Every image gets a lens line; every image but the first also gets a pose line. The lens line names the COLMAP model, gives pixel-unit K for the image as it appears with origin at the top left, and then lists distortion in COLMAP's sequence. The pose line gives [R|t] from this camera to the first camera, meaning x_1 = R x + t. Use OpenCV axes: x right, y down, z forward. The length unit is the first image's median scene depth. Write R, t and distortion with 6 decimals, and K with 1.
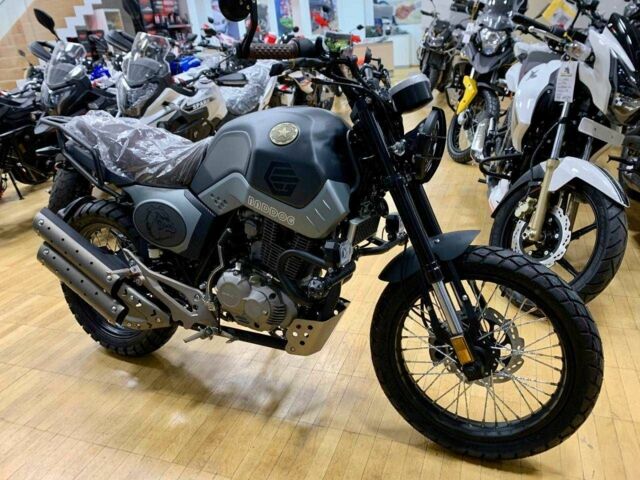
lens RADIAL K [[501.7, 0, 320.1], [0, 501.7, 265.9], [0, 0, 1]] dist [-0.038682, -0.000994]
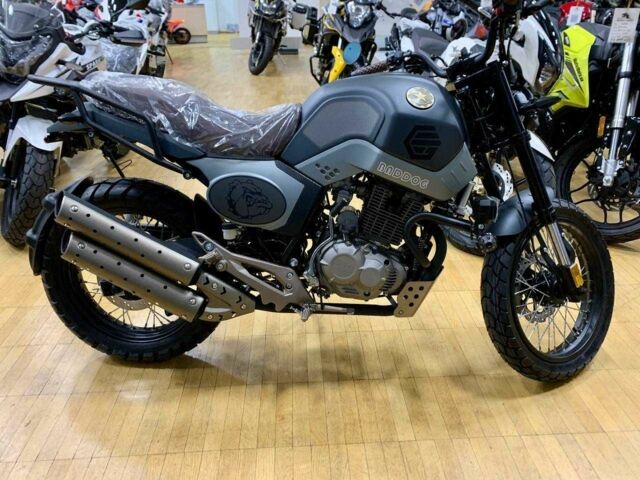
lens RADIAL K [[492.6, 0, 330.7], [0, 492.6, 239.8], [0, 0, 1]] dist [-0.007440, -0.000382]
pose [[0.910202, -0.103245, 0.401088, -0.531684], [0.096246, 0.994646, 0.037620, -0.030358], [-0.402825, 0.004362, 0.915267, 0.122762]]
